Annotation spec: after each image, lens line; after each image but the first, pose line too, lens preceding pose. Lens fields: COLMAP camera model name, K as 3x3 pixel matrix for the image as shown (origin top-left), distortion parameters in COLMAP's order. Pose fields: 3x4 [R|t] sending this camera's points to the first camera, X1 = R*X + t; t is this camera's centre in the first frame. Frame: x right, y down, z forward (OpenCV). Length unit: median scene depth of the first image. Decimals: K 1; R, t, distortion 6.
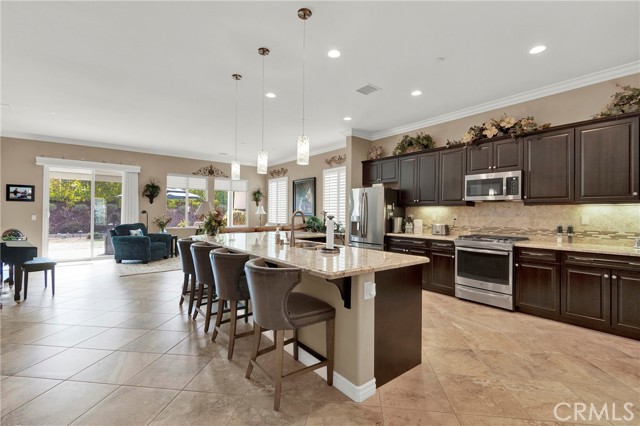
lens RADIAL K [[285.6, 0, 323.5], [0, 285.6, 211.4], [0, 0, 1]] dist [0.000885, 0.000459]
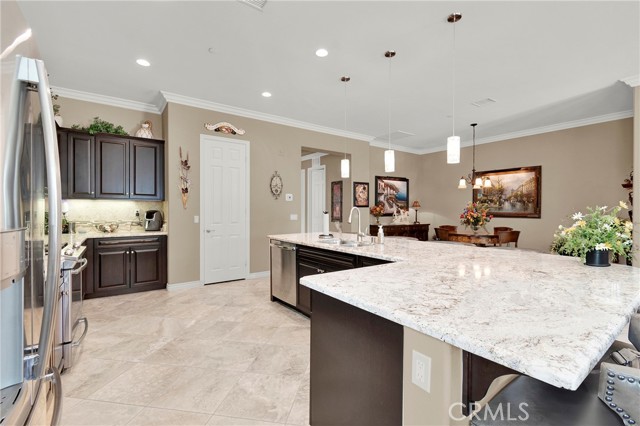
lens RADIAL K [[285.6, 0, 323.5], [0, 285.6, 211.4], [0, 0, 1]] dist [0.000885, 0.000459]
pose [[-0.998857, -0.010757, 0.046573, -0.016741], [-0.010820, 0.999941, -0.001101, 0.011660], [-0.046559, -0.001604, -0.998914, 1.466243]]
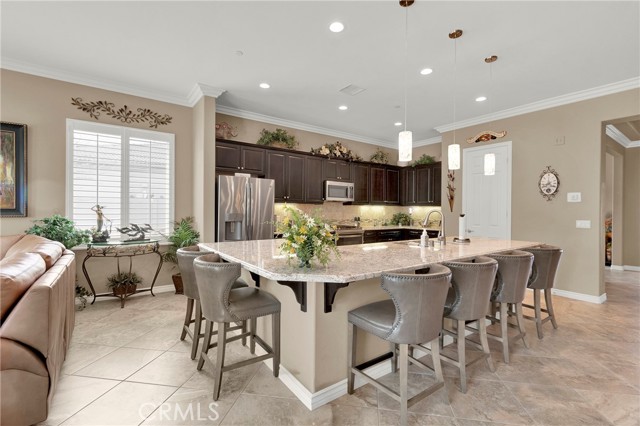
lens RADIAL K [[287.3, 0, 322.4], [0, 287.3, 212.0], [0, 0, 1]] dist [0.001883, 0.000584]
pose [[0.046809, -0.012978, 0.998820, -0.820793], [-0.015251, 0.999790, 0.013705, -0.002081], [-0.998787, -0.015874, 0.046601, 0.981117]]
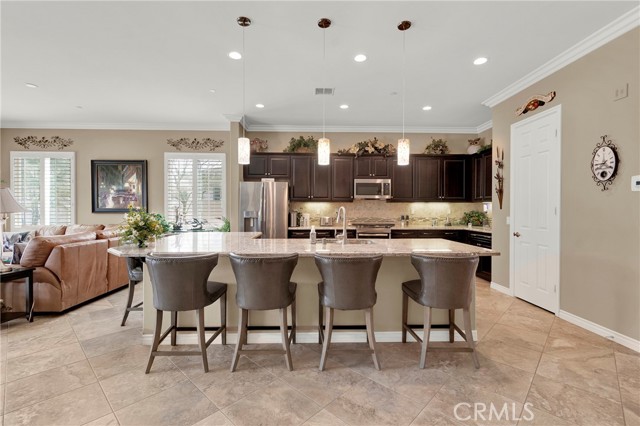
lens RADIAL K [[288.7, 0, 321.9], [0, 288.7, 211.6], [0, 0, 1]] dist [0.001526, -0.000436]
pose [[0.600621, -0.016120, 0.799371, -0.661703], [-0.002306, 0.999758, 0.021894, -0.005458], [-0.799530, -0.014993, 0.600438, 0.336052]]
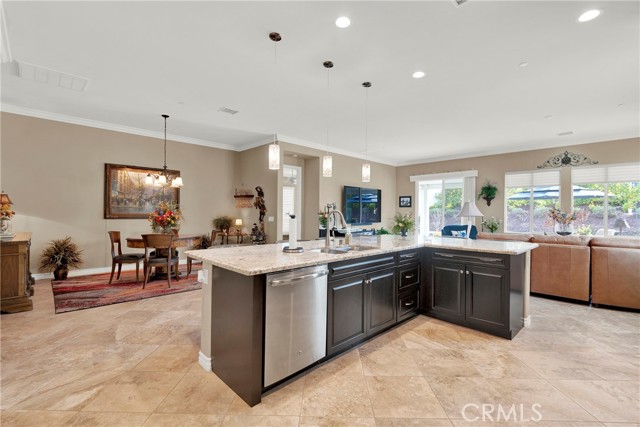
lens RADIAL K [[292.1, 0, 320.0], [0, 292.1, 213.5], [0, 0, 1]] dist [0.002415, 0.000115]
pose [[0.093682, -0.003958, -0.995594, 0.638990], [-0.003444, 0.999985, -0.004300, 0.009159], [0.995596, 0.003831, 0.093667, 0.620131]]
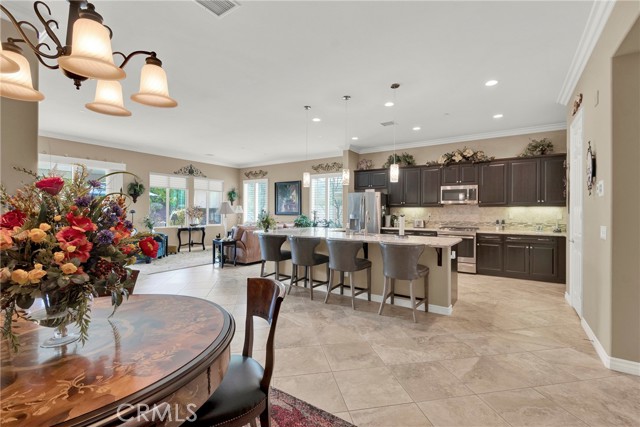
lens RADIAL K [[287.3, 0, 322.4], [0, 287.3, 212.5], [0, 0, 1]] dist [0.001883, 0.000584]
pose [[0.954885, -0.004517, 0.296941, -0.532875], [0.001194, 0.999935, 0.011371, -0.009315], [-0.296973, -0.010503, 0.954828, -0.231022]]
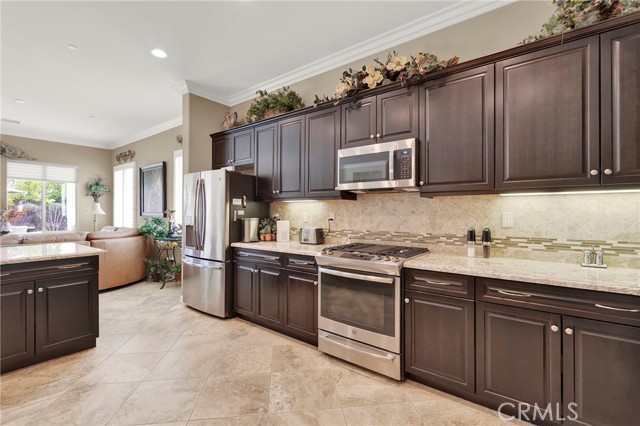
lens RADIAL K [[295.7, 0, 307.5], [0, 295.7, 212.3], [0, 0, 1]] dist [0.011456, 0.000561]
pose [[0.978697, -0.008978, 0.205112, 0.303974], [0.007438, 0.999938, 0.008281, 0.004793], [-0.205173, -0.006579, 0.978704, 0.388417]]
